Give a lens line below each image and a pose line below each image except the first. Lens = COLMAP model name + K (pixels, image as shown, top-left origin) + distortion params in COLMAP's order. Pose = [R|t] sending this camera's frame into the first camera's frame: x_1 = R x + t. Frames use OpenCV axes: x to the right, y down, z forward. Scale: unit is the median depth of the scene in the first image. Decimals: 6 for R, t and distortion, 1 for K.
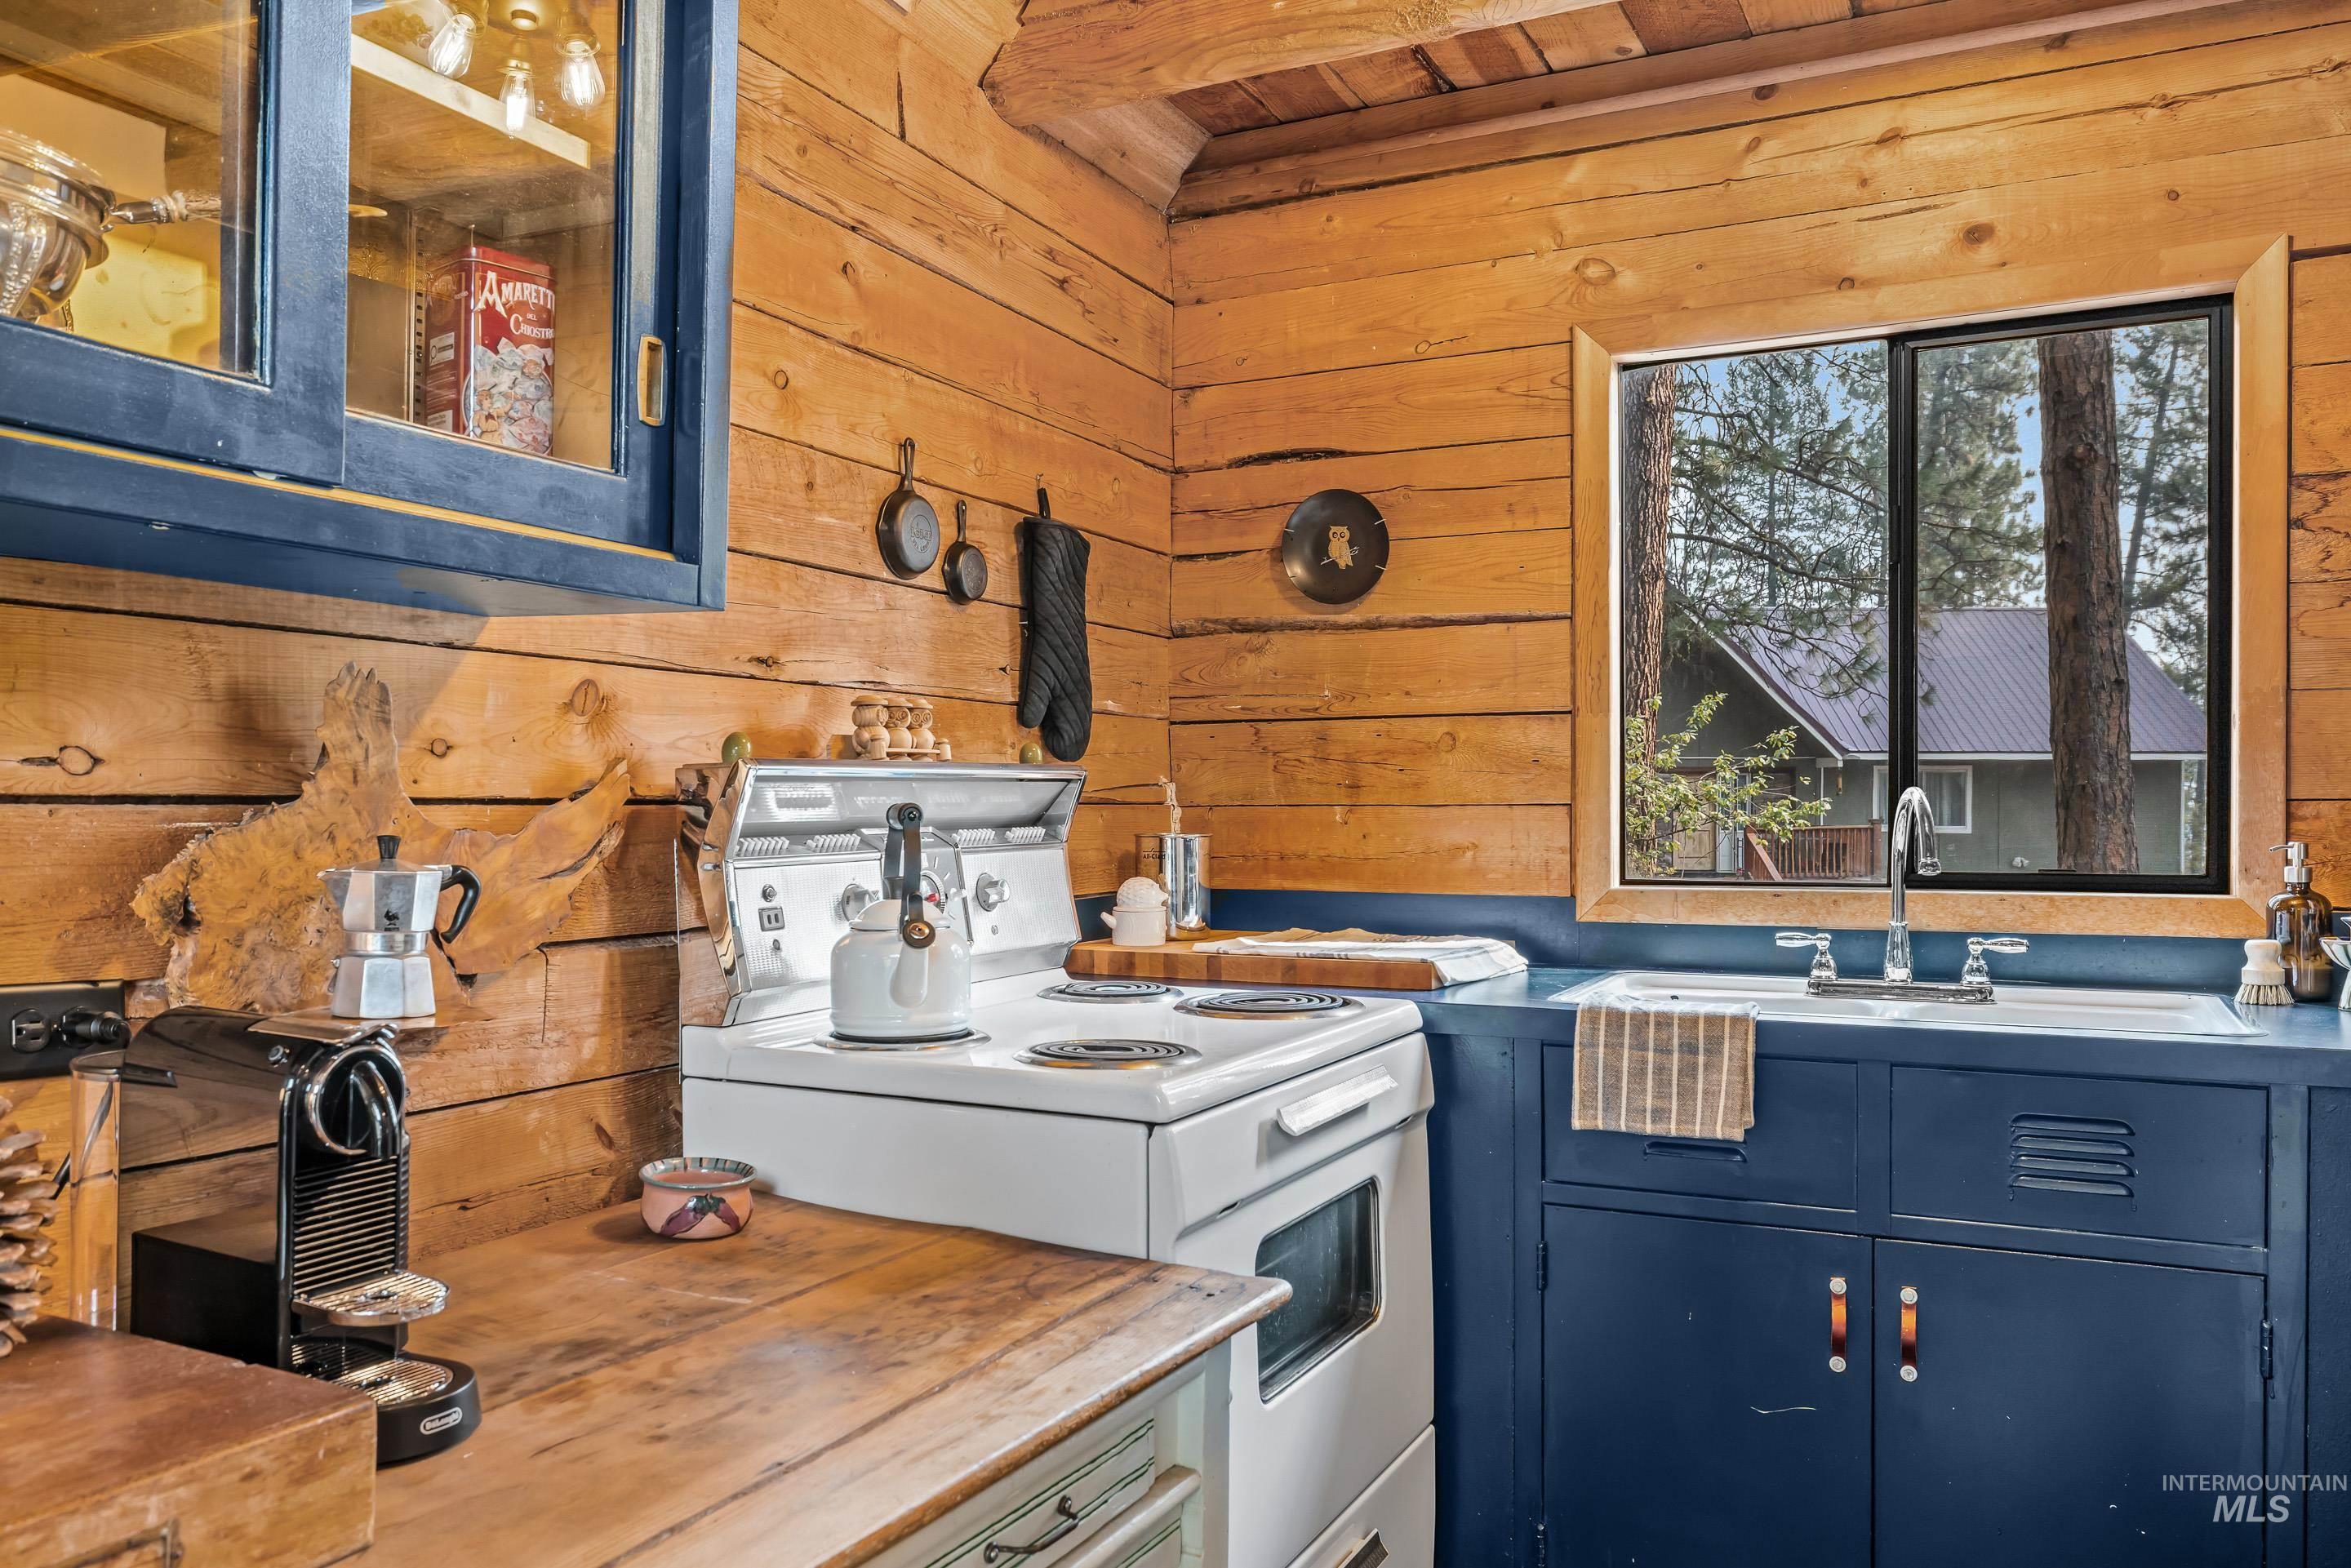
lens RADIAL K [[1734.6, 0, 1154.9], [0, 1734.6, 869.0], [0, 0, 1]] dist [-0.014880, 0.017095]
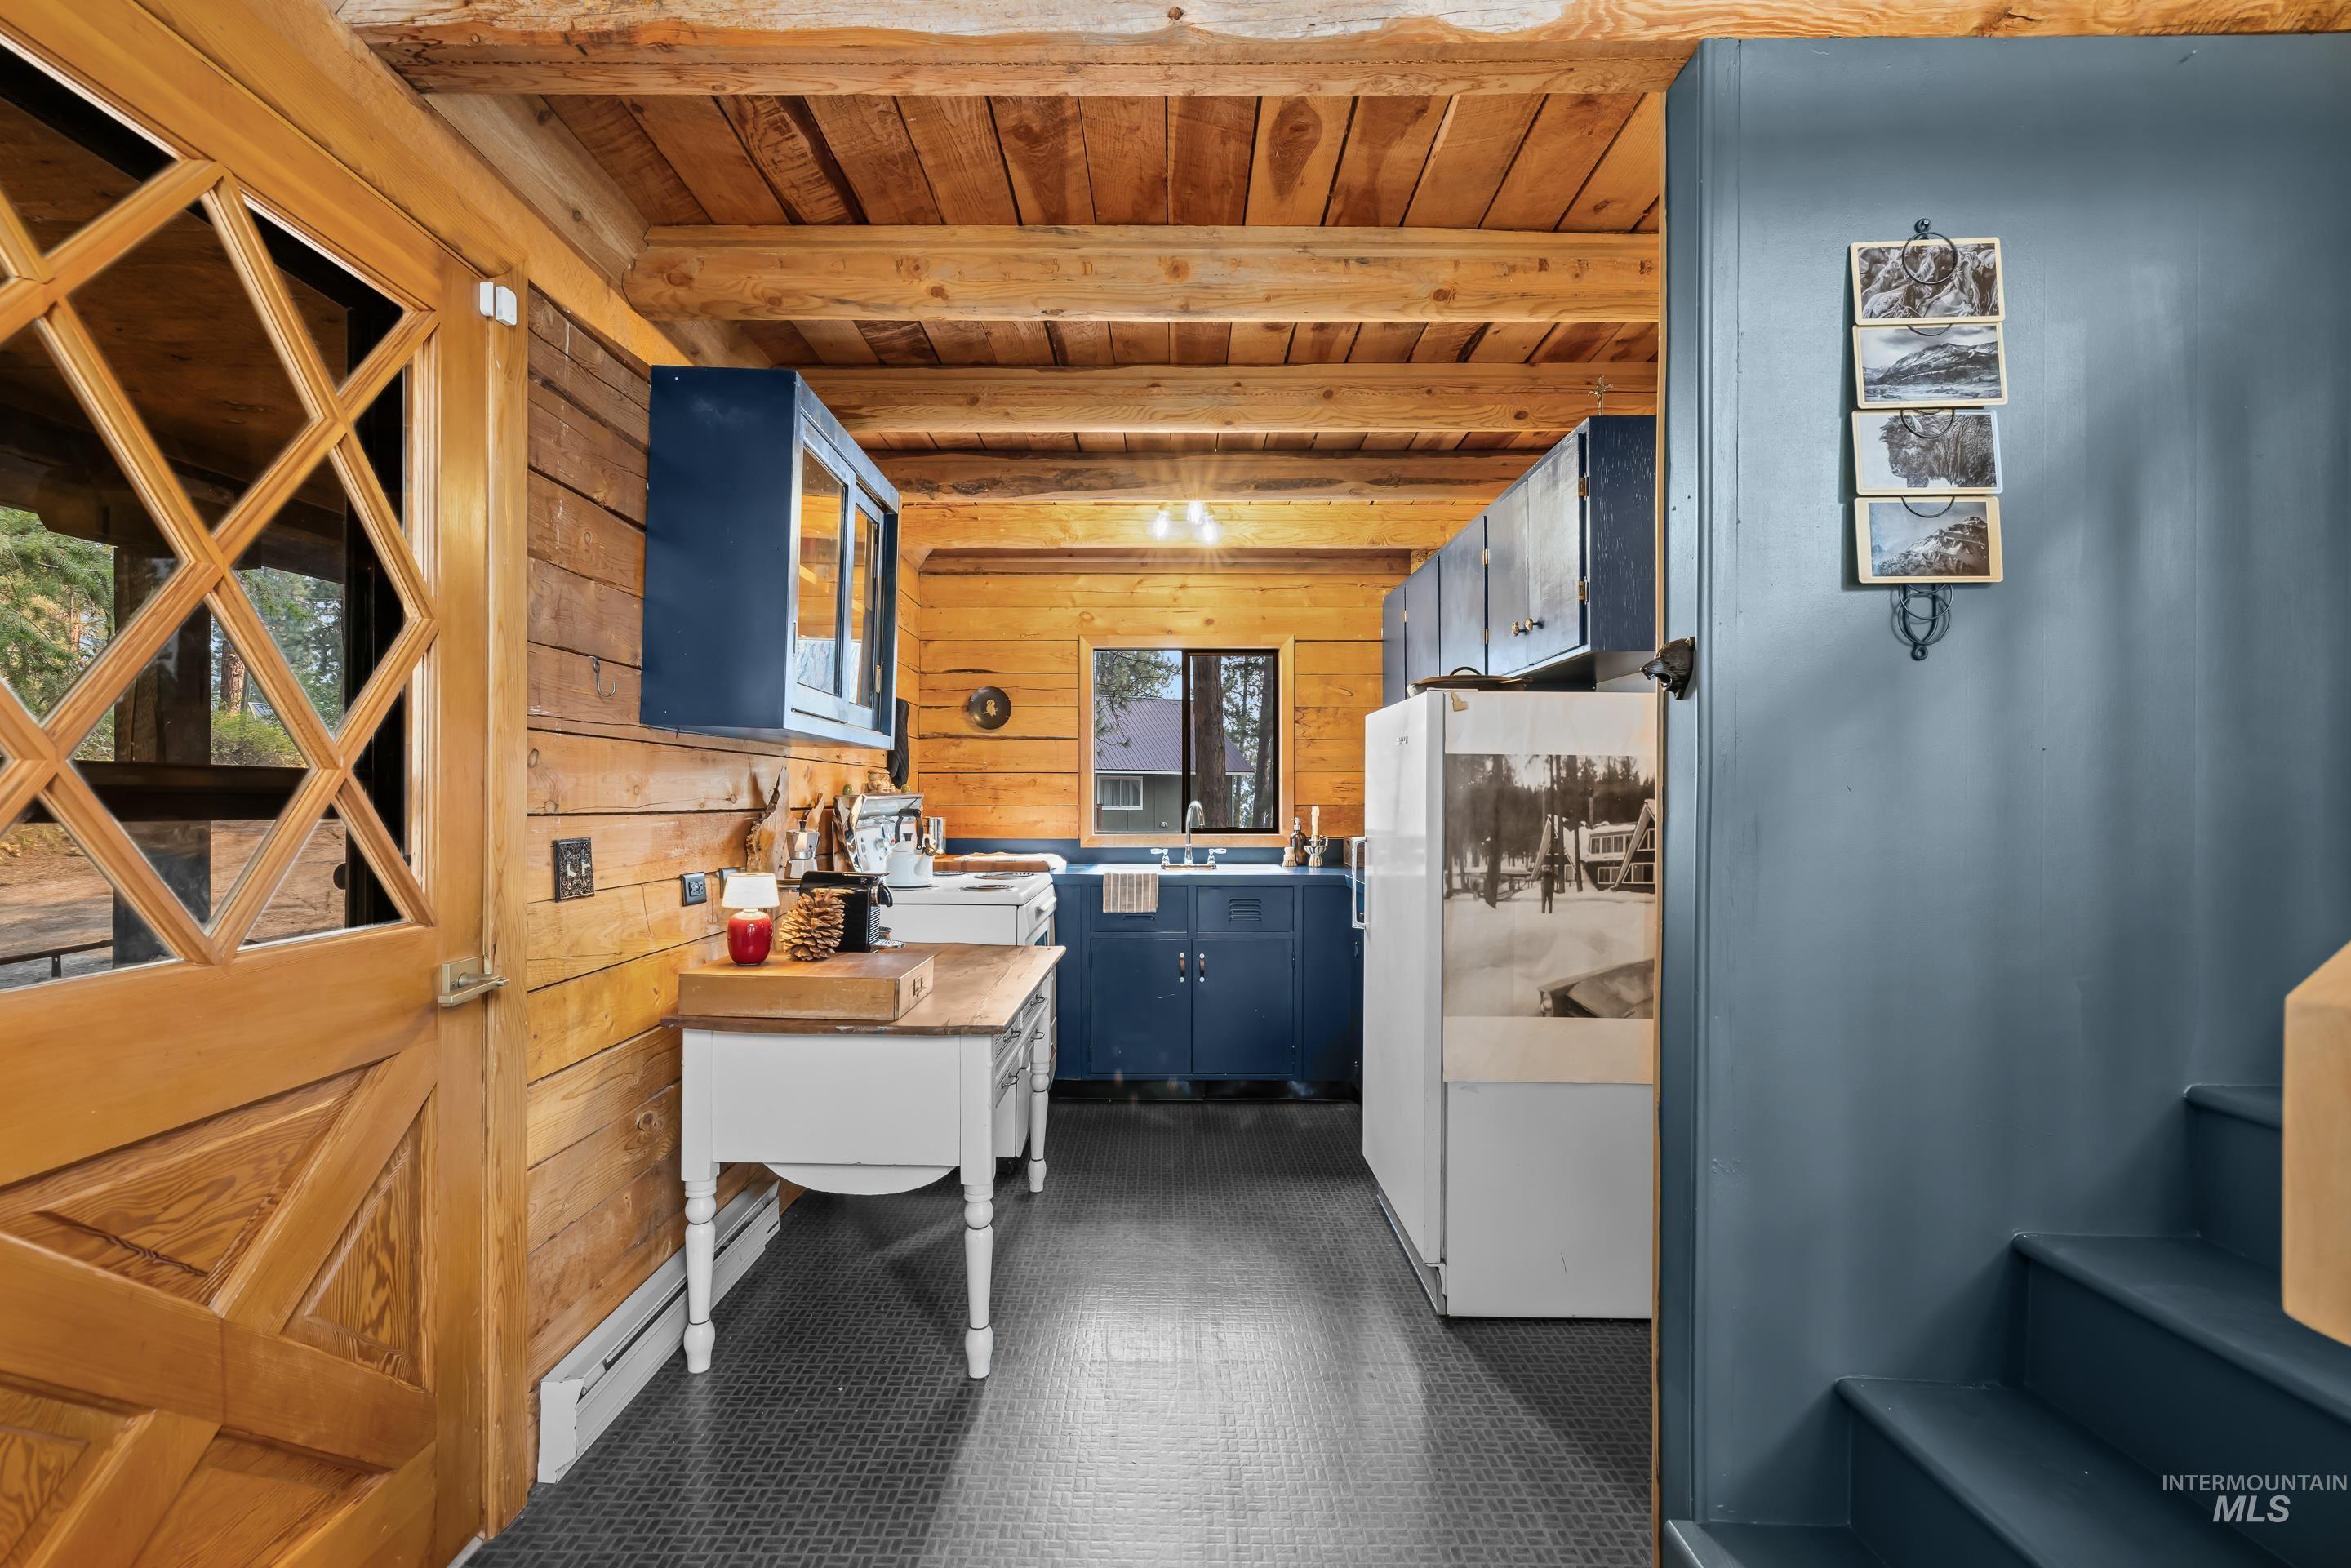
lens RADIAL K [[1003.2, 0, 1142.4], [0, 1003.2, 899.5], [0, 0, 1]] dist [0.002022, 0.000555]
pose [[0.899741, -0.044550, 0.434145, -0.442391], [0.015235, 0.997376, 0.070774, 0.000811], [-0.436158, -0.057064, 0.898059, -0.601591]]
